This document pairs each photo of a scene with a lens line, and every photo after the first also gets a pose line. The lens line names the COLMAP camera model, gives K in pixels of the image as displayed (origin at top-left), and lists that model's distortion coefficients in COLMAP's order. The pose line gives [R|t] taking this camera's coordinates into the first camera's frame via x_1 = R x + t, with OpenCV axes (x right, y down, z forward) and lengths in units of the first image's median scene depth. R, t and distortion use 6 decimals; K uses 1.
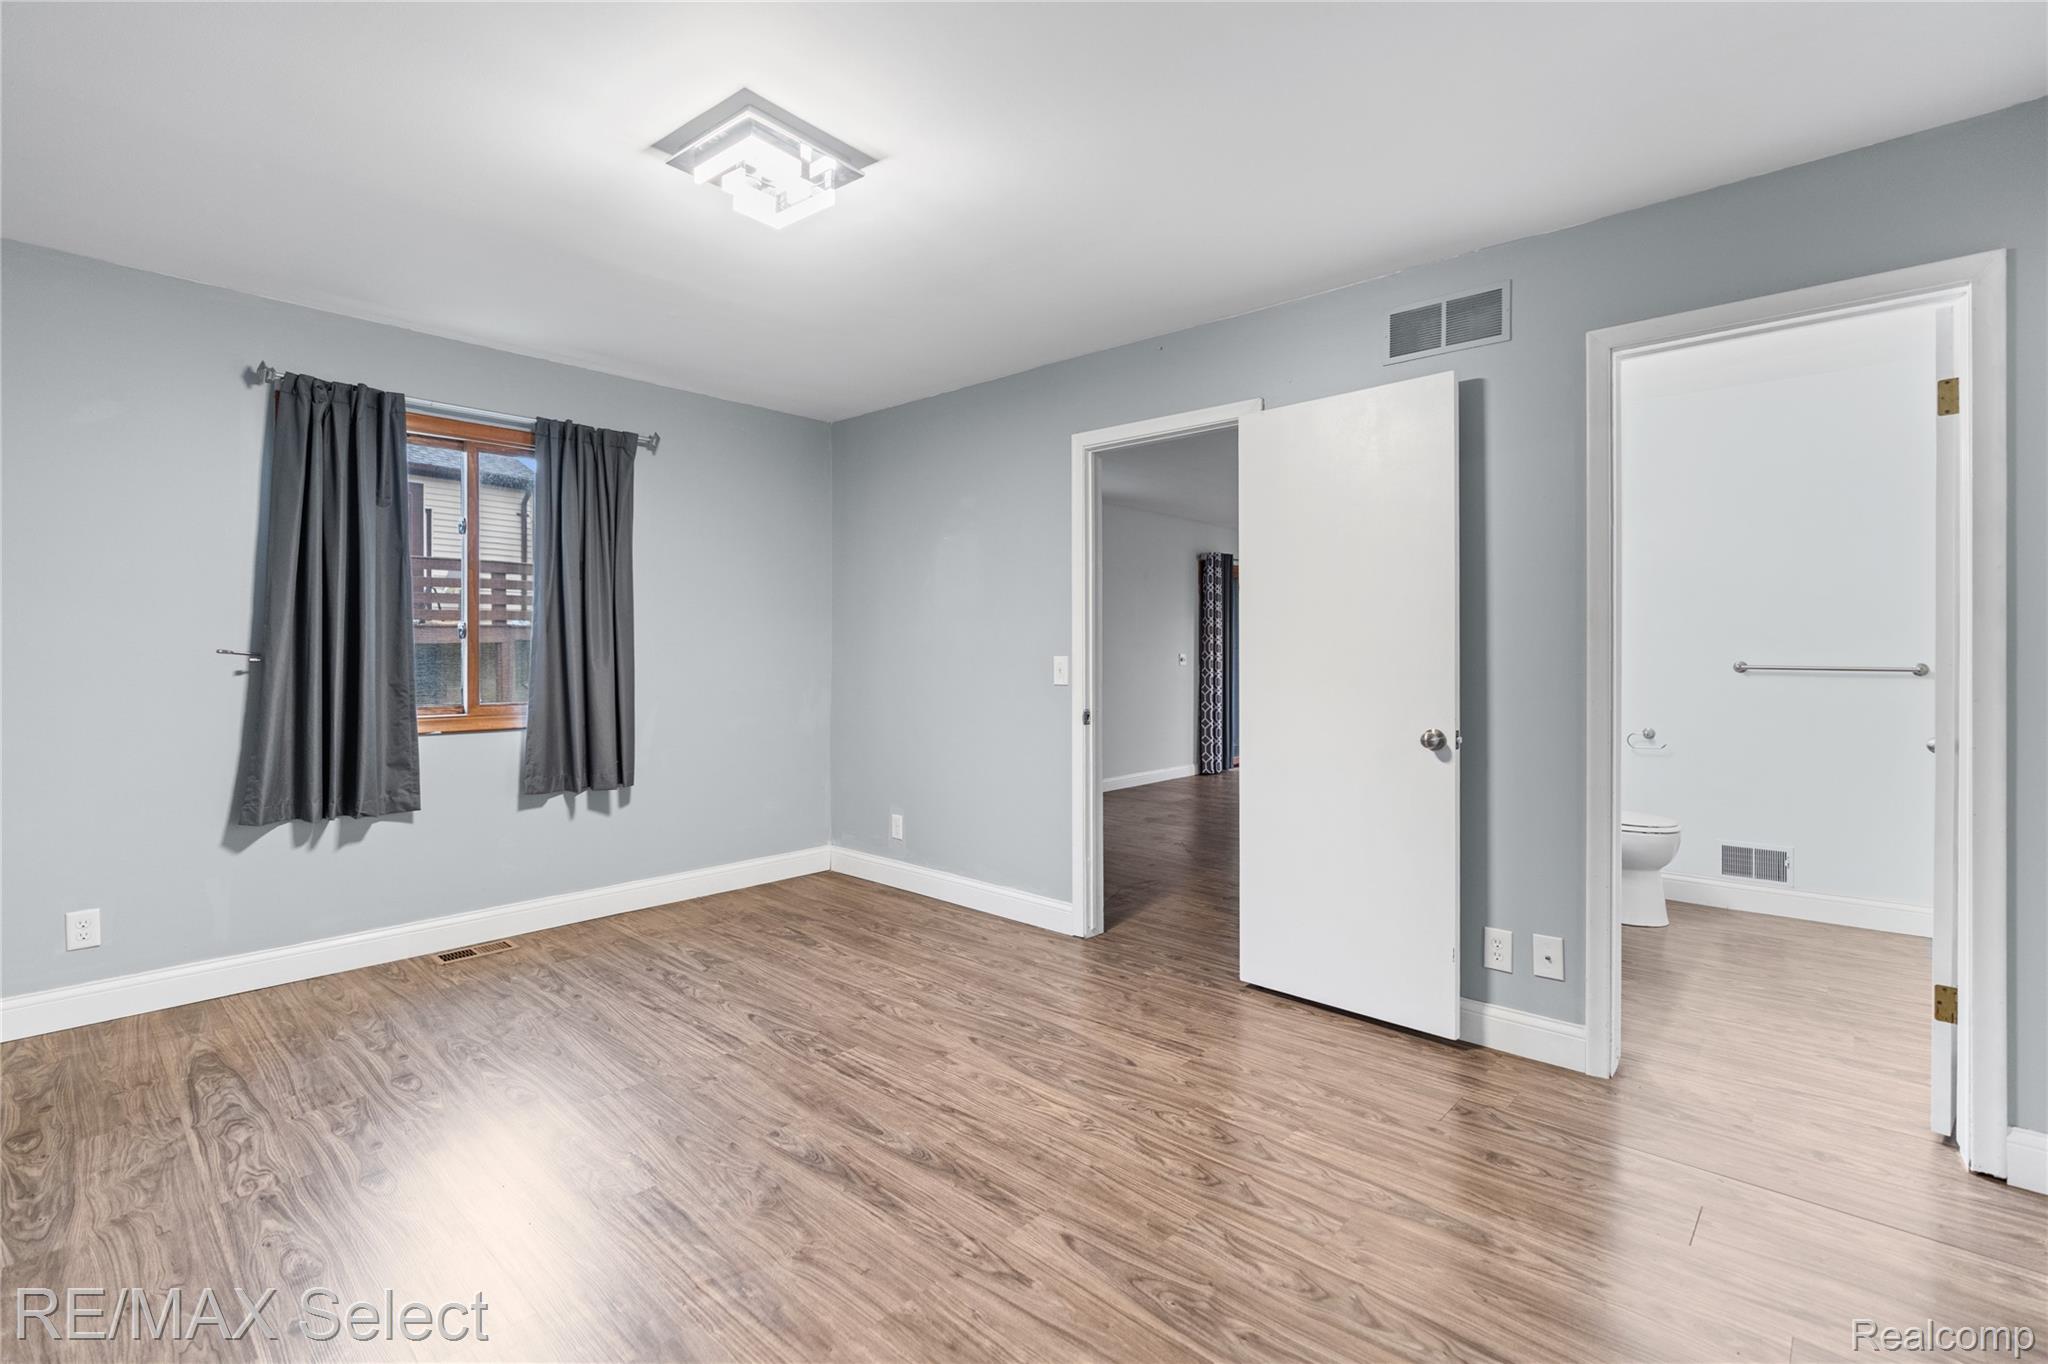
lens RADIAL K [[919.9, 0, 1028.6], [0, 919.9, 661.6], [0, 0, 1]] dist [-0.013190, 0.005521]
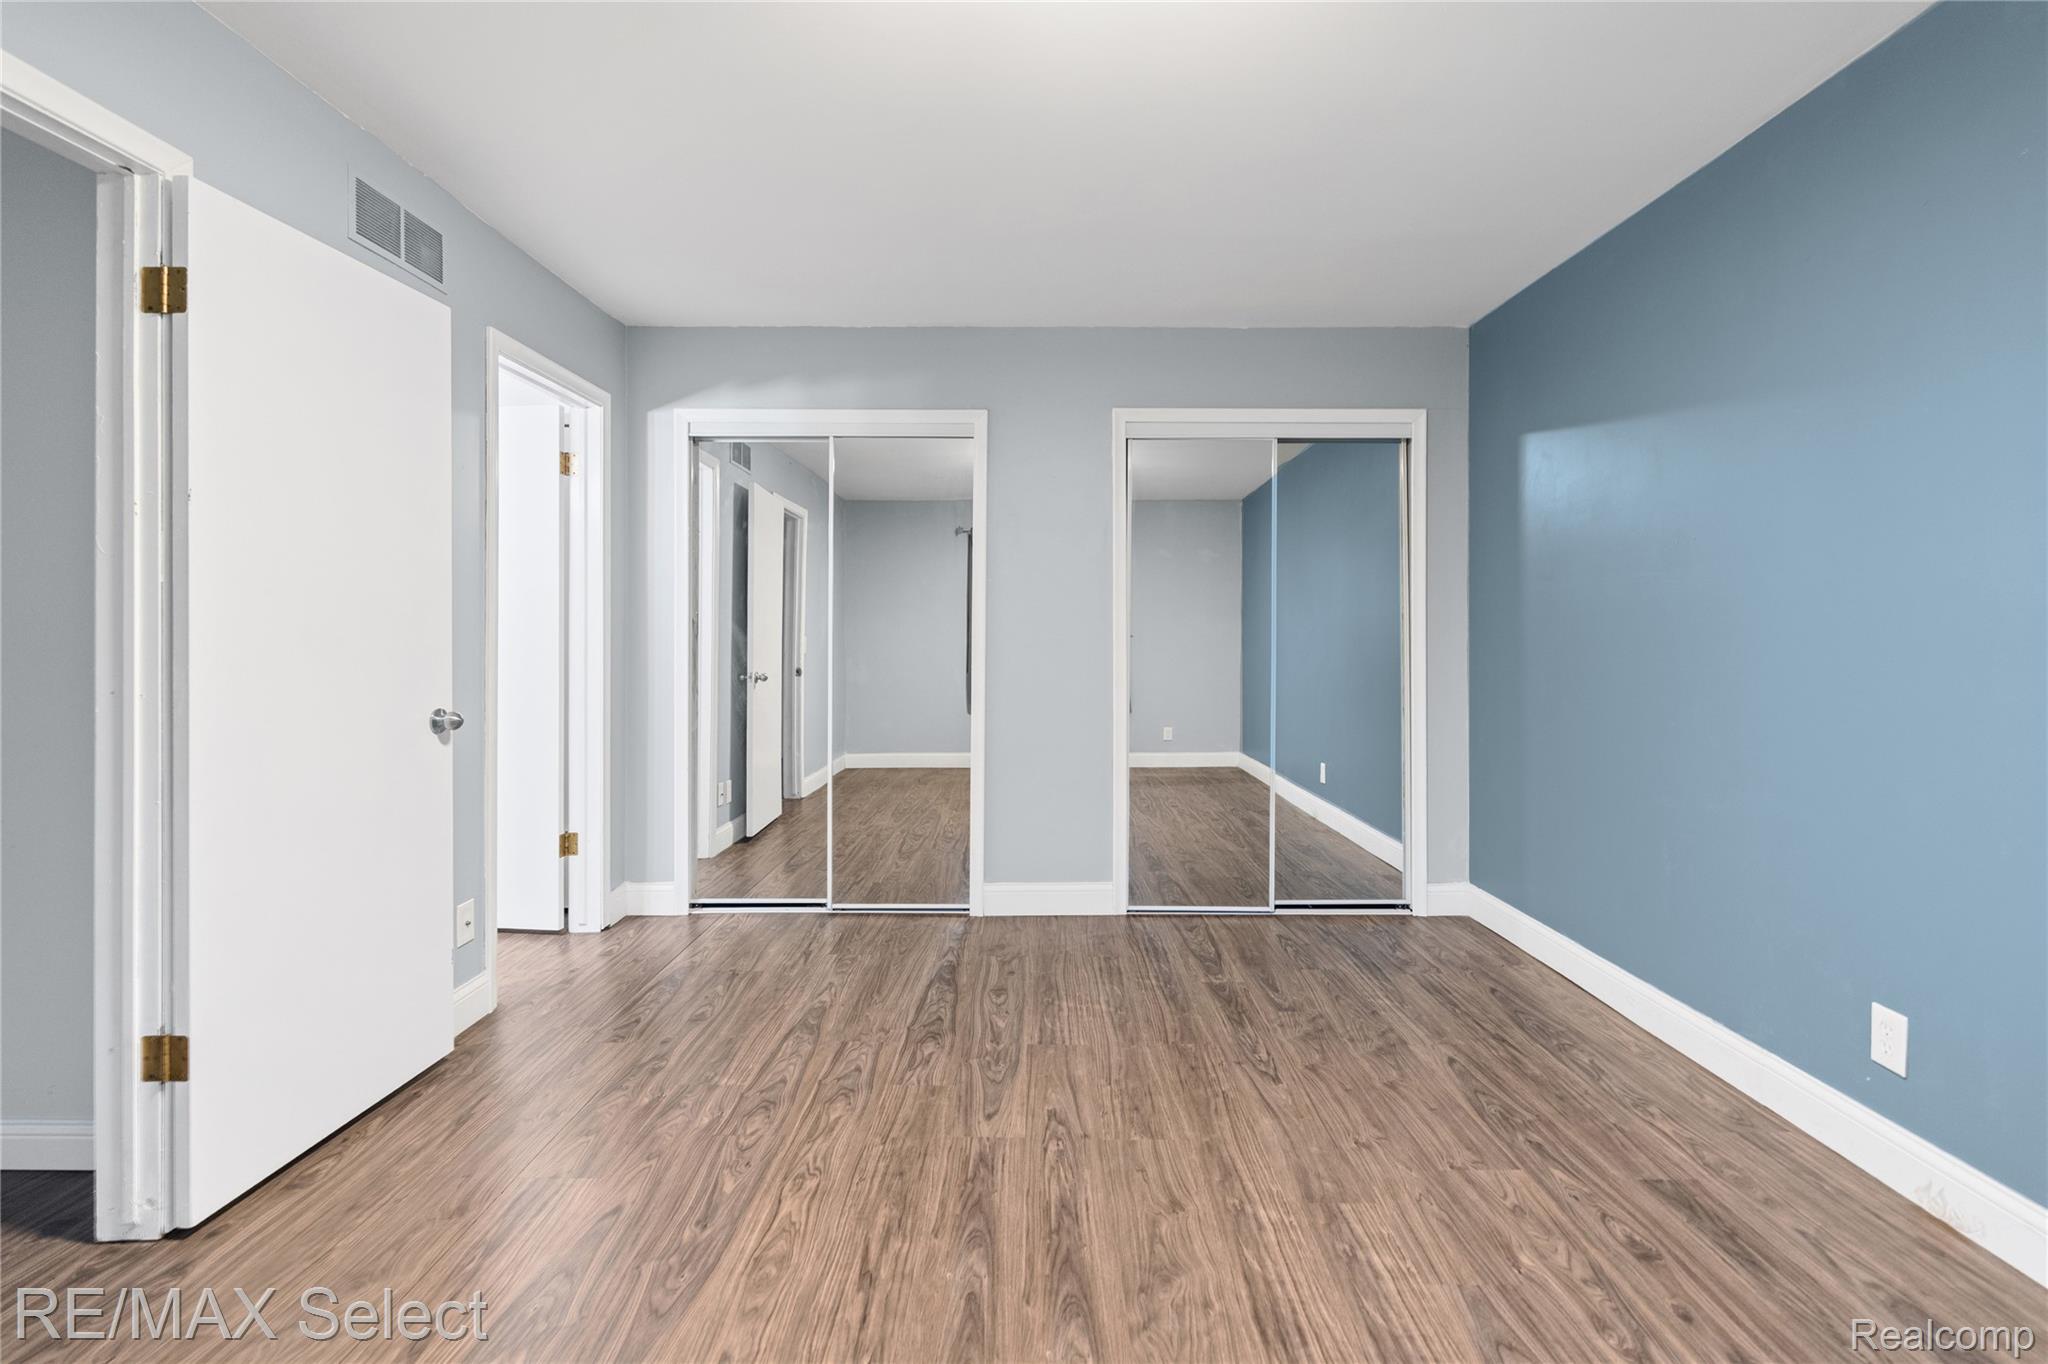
lens RADIAL K [[947.0, 0, 1030.9], [0, 947.0, 628.1], [0, 0, 1]] dist [-0.002302, -0.000095]
pose [[-0.674037, 0.000187, 0.738698, -0.711959], [0.003411, 0.999990, 0.002859, -0.003985], [-0.738690, 0.004446, -0.674031, 1.414480]]
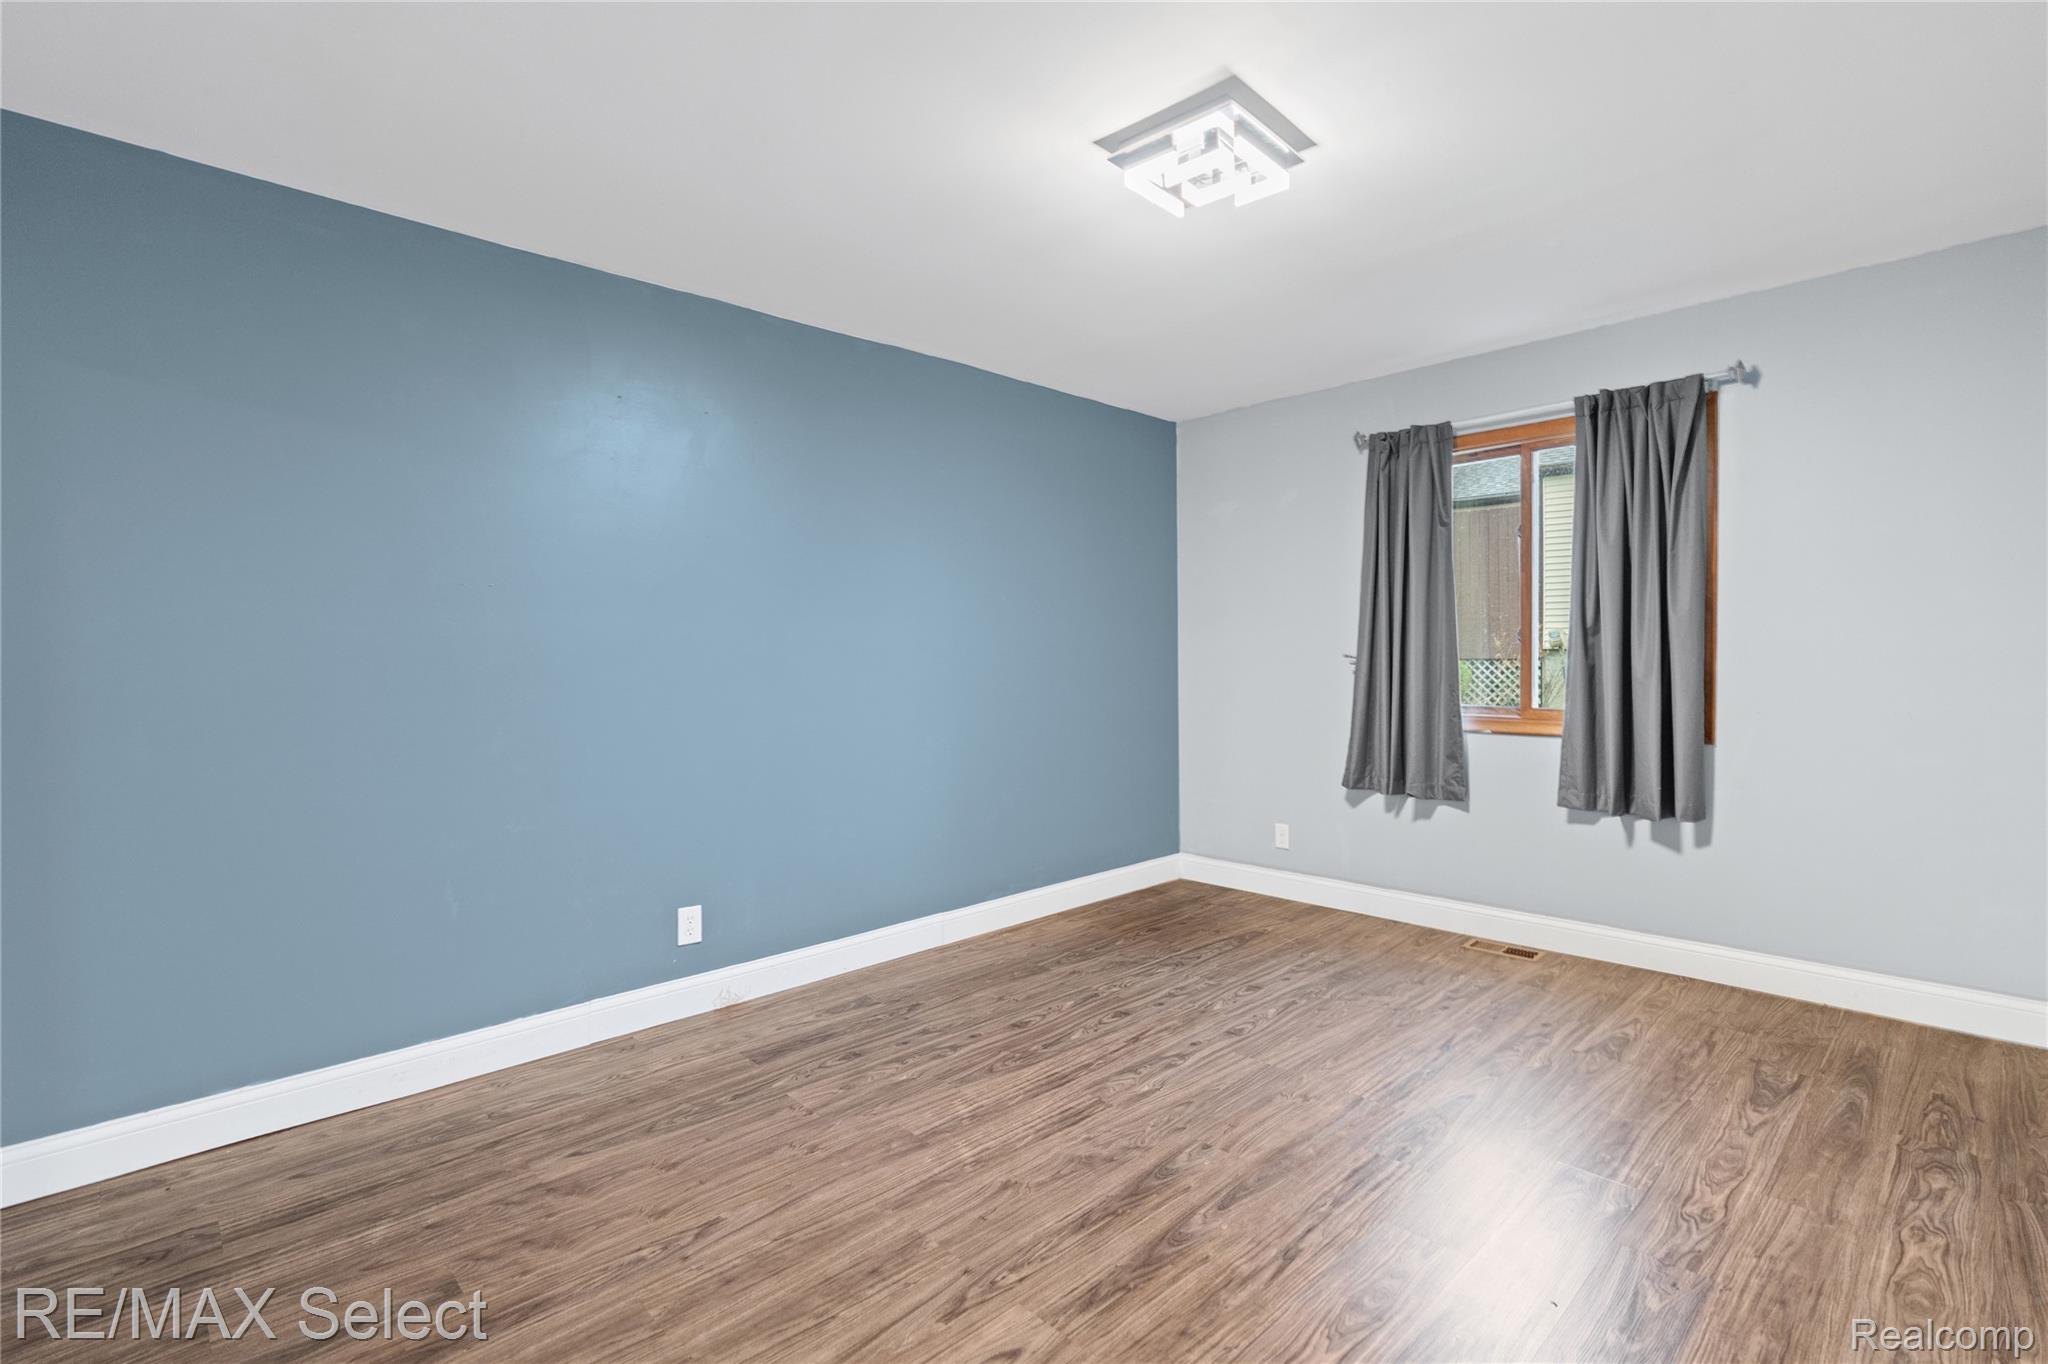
lens RADIAL K [[939.3, 0, 1051.9], [0, 939.3, 685.3], [0, 0, 1]] dist [-0.001944, 0.000426]
pose [[-0.046952, 0.027969, -0.998506, 0.706774], [0.000773, 0.999609, 0.027963, -0.010429], [0.998897, 0.000541, -0.046955, 0.854417]]
